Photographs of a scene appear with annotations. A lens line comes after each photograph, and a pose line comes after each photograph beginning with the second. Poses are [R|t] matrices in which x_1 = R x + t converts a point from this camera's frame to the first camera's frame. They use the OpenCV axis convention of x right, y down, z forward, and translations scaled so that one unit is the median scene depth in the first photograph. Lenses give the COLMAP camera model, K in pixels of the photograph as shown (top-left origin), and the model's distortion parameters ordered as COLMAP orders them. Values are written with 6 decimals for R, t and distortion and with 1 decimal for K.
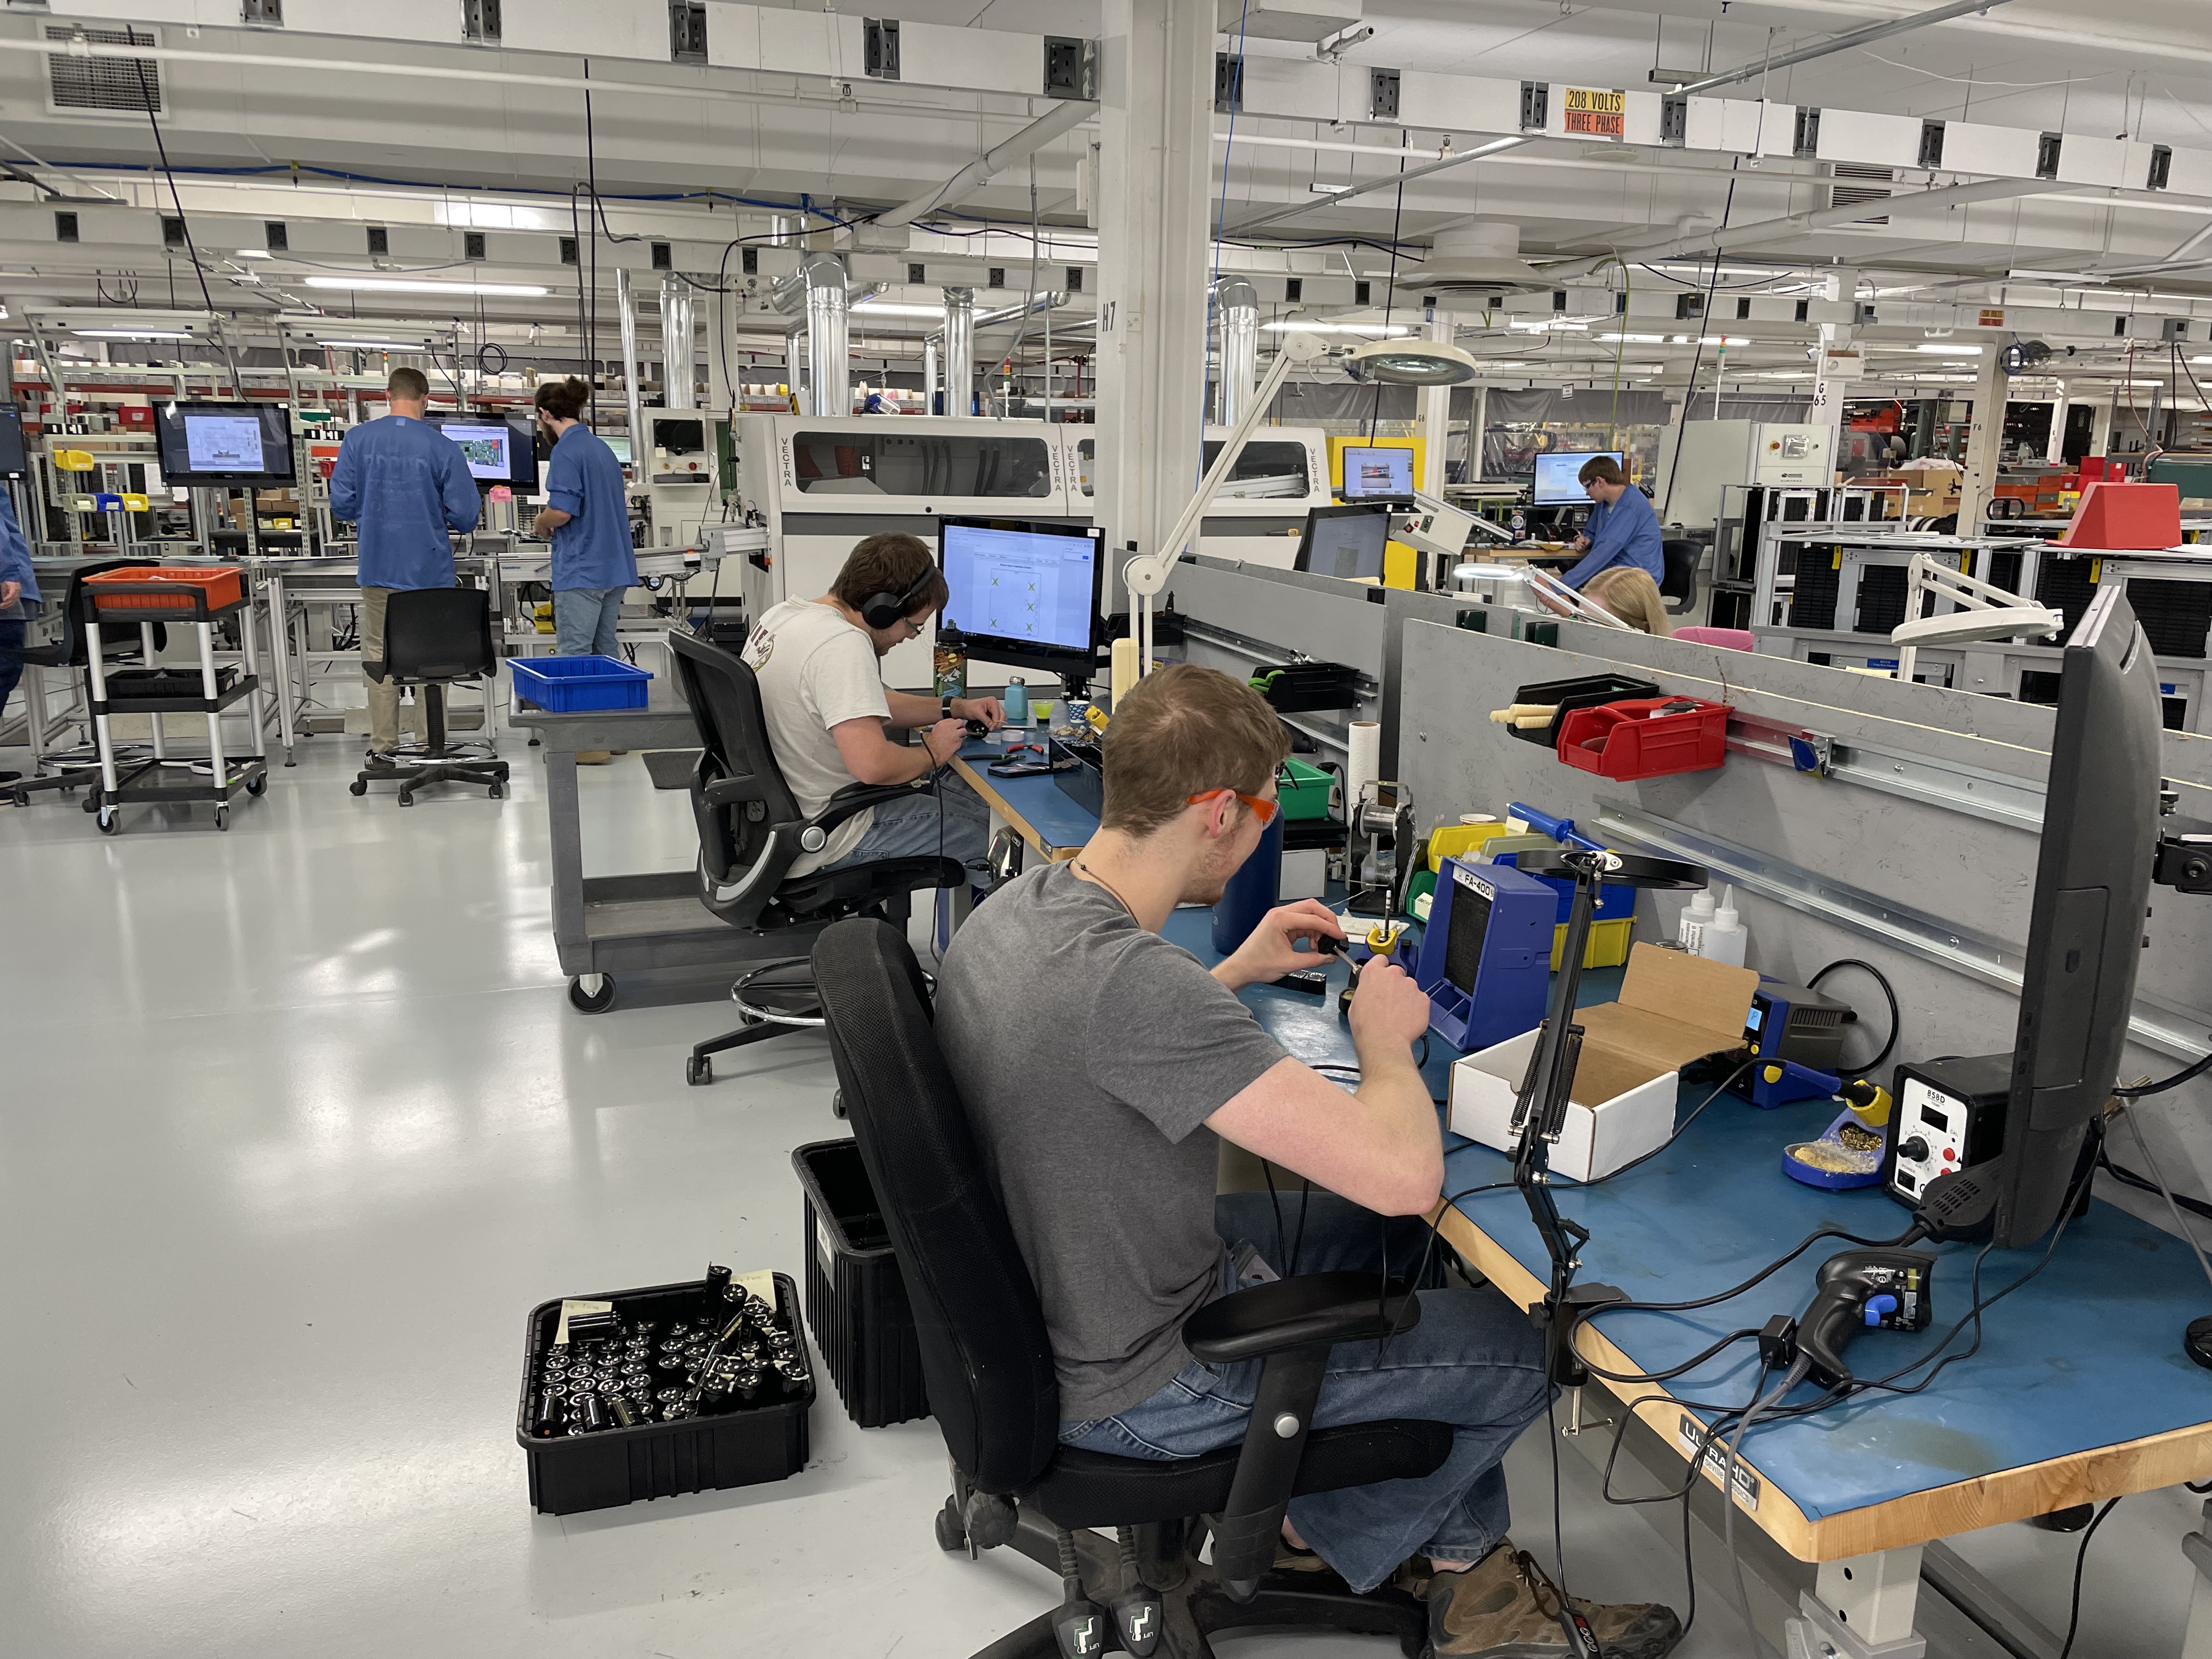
lens RADIAL K [[1647.1, 0, 1106.0], [0, 1647.1, 829.5], [0, 0, 1]] dist [0.003473, -0.001153]
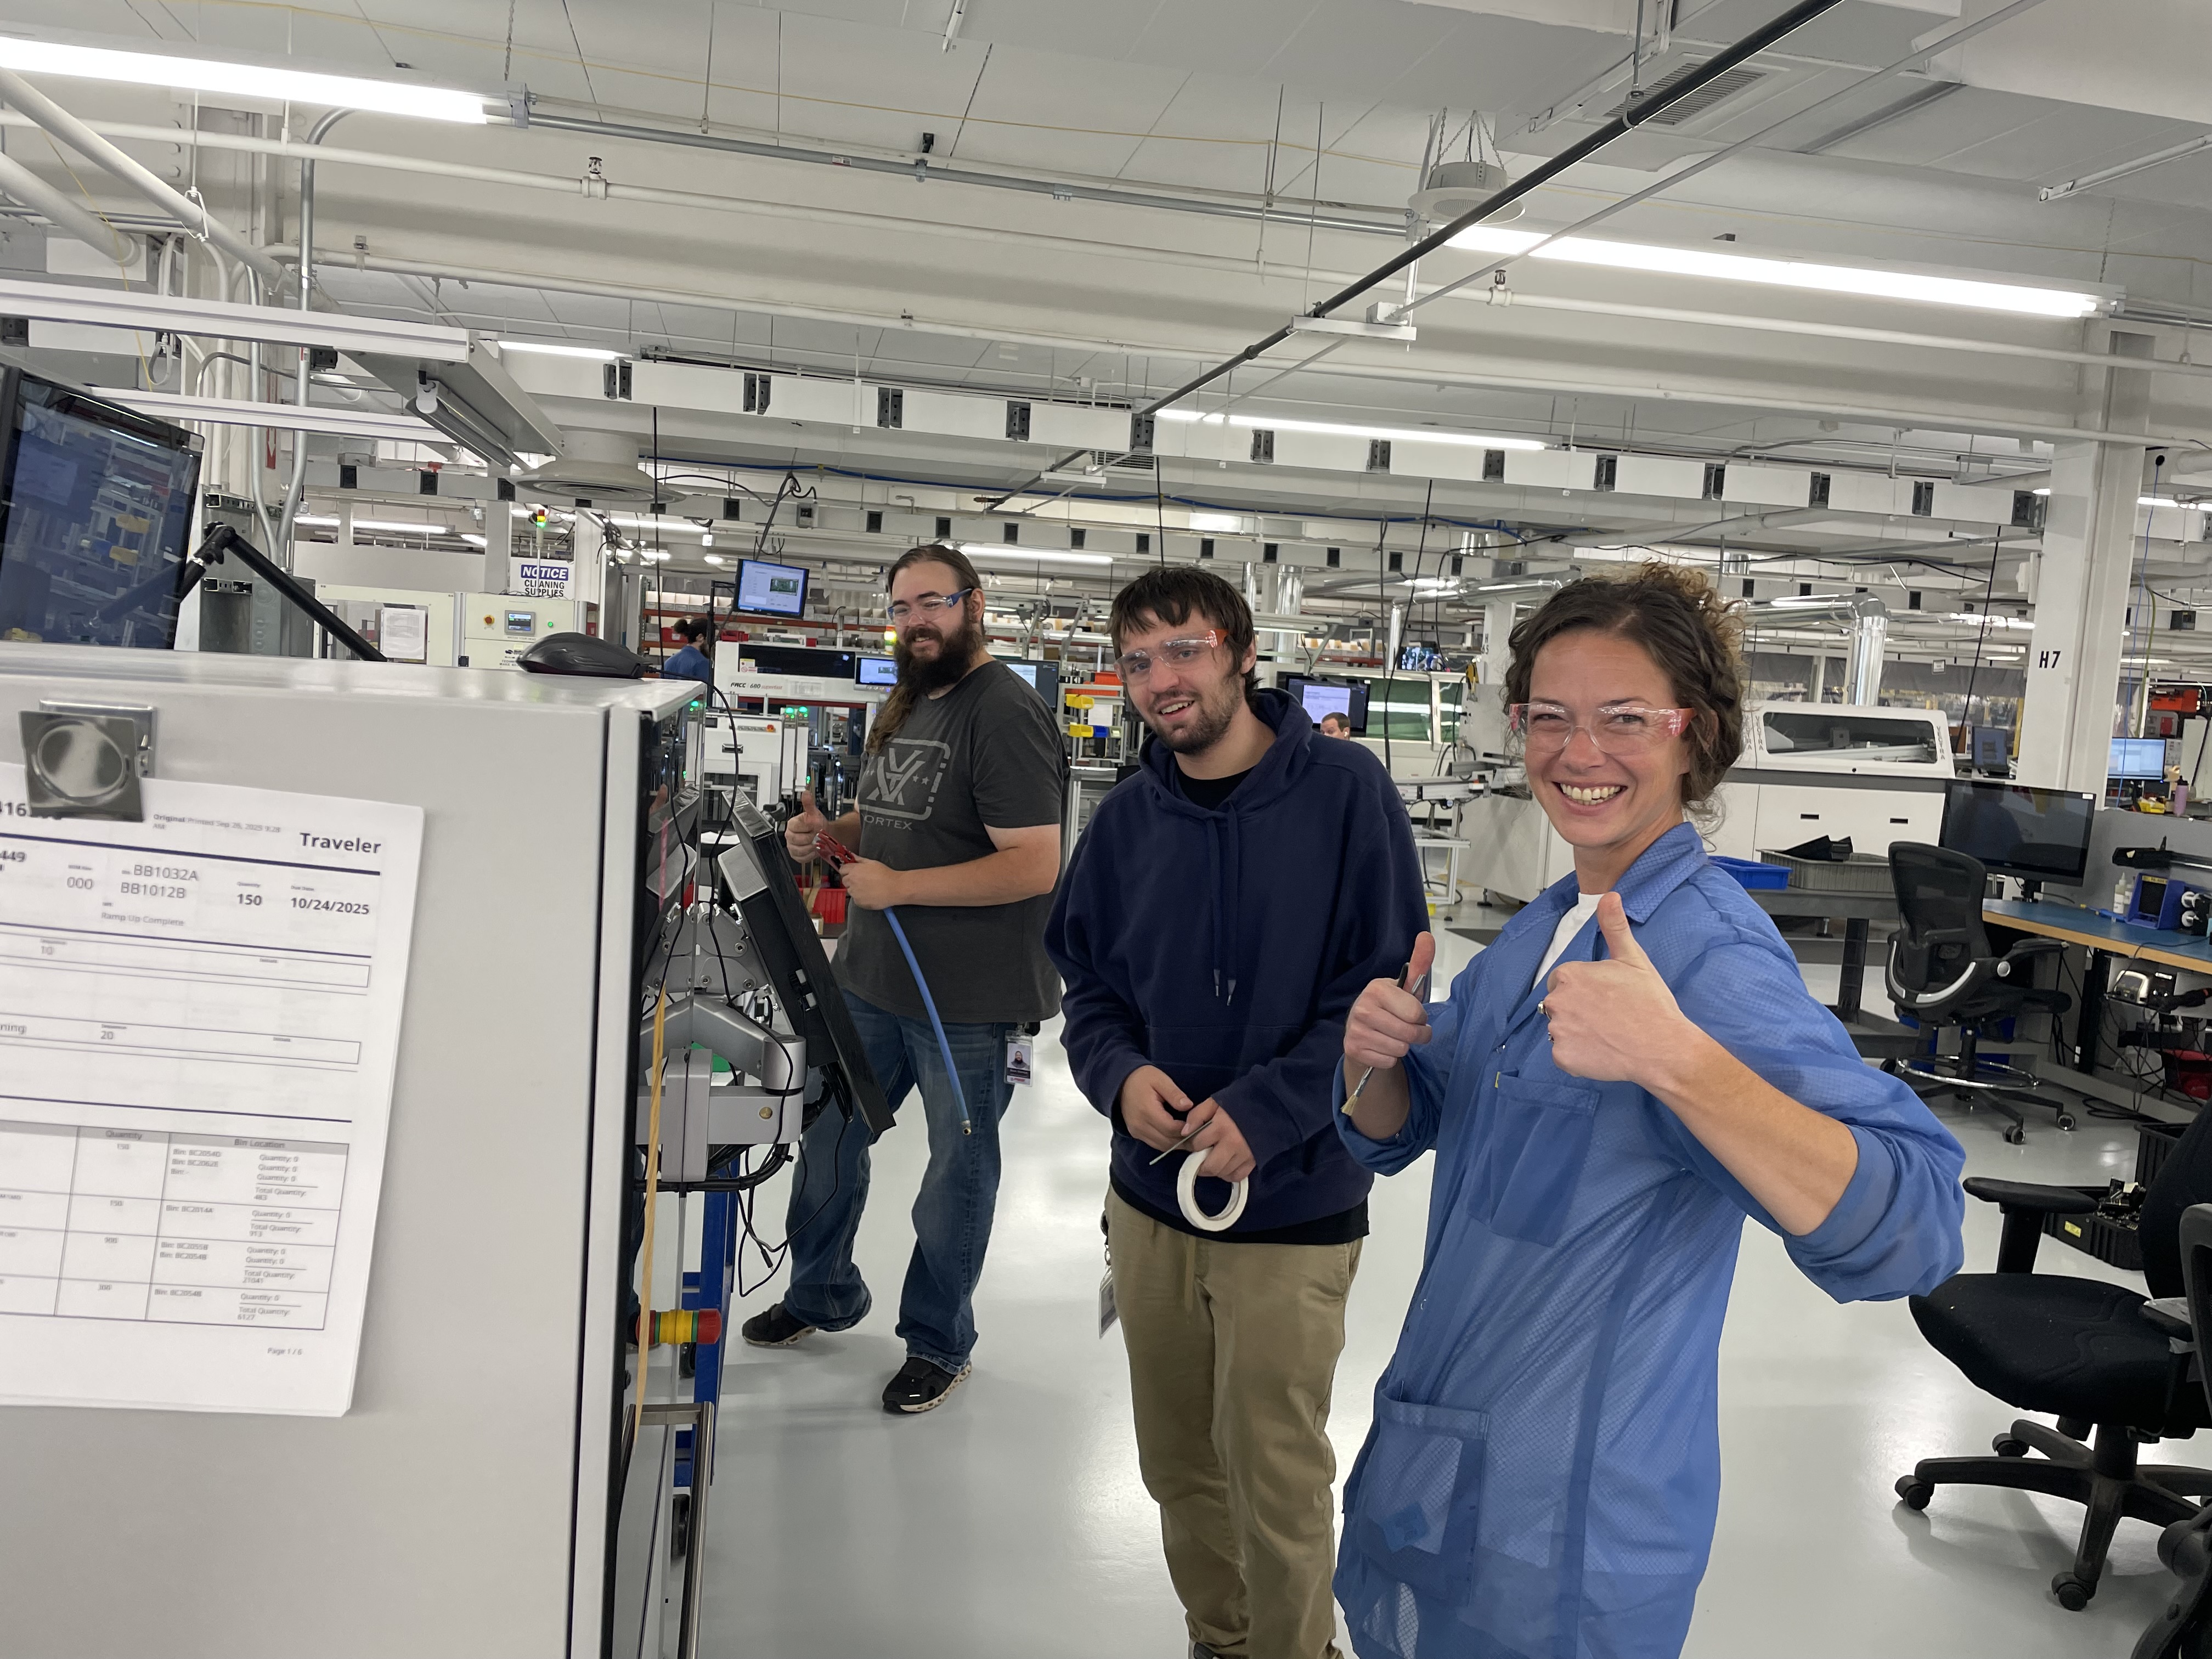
lens RADIAL K [[1664.3, 0, 1106.0], [0, 1664.3, 829.5], [0, 0, 1]] dist [0.038376, -0.000710]
pose [[0.994250, 0.052028, -0.093592, -0.357729], [-0.064182, 0.989178, -0.131938, 0.058518], [0.085715, 0.137186, 0.986830, -0.314899]]
